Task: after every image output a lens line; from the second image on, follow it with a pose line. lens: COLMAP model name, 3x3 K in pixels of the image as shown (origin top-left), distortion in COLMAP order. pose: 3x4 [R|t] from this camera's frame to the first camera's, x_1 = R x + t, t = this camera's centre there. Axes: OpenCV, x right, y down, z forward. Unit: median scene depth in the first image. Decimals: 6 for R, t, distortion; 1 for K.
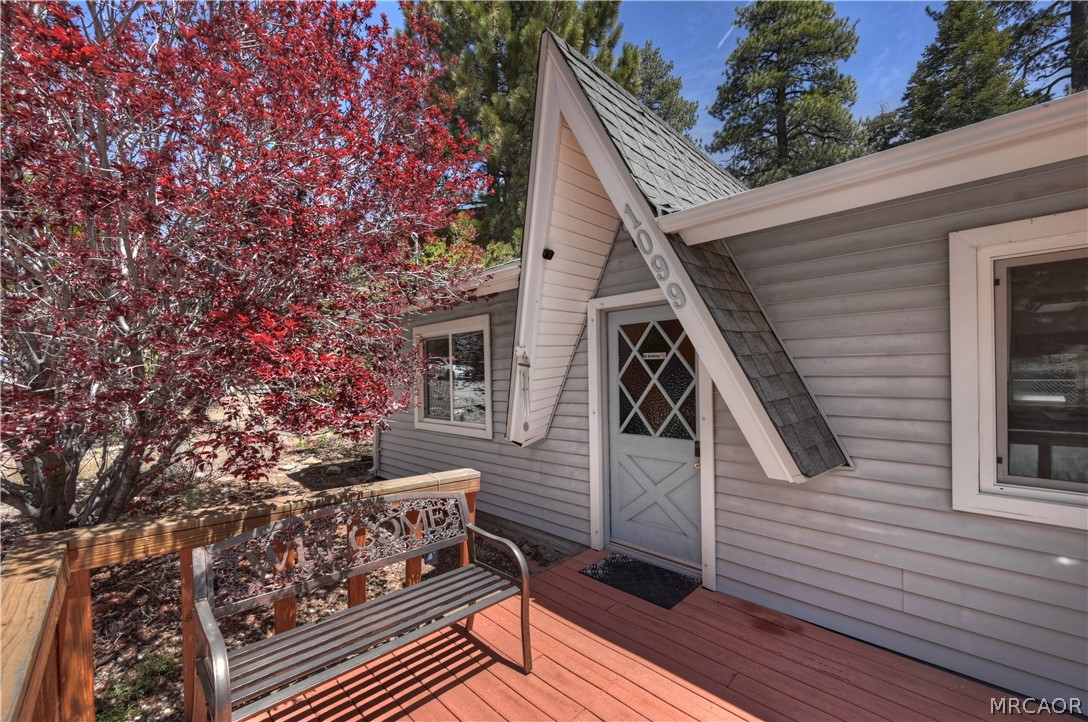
lens RADIAL K [[439.5, 0, 502.0], [0, 439.5, 368.9], [0, 0, 1]] dist [0.001179, 0.000140]
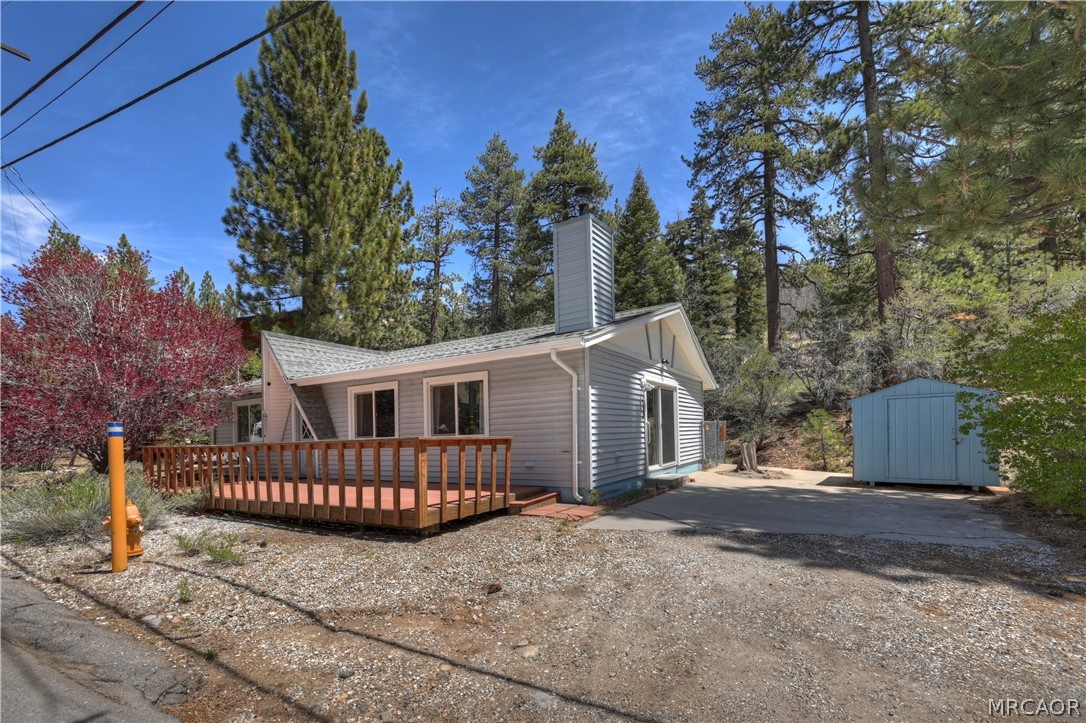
lens RADIAL K [[480.9, 0, 529.4], [0, 480.9, 422.9], [0, 0, 1]] dist [0.002622, -0.000409]
pose [[0.959472, -0.011558, 0.281566, 0.290705], [0.014897, 0.999842, -0.009719, 0.032896], [-0.281409, 0.013520, 0.959493, -0.932632]]
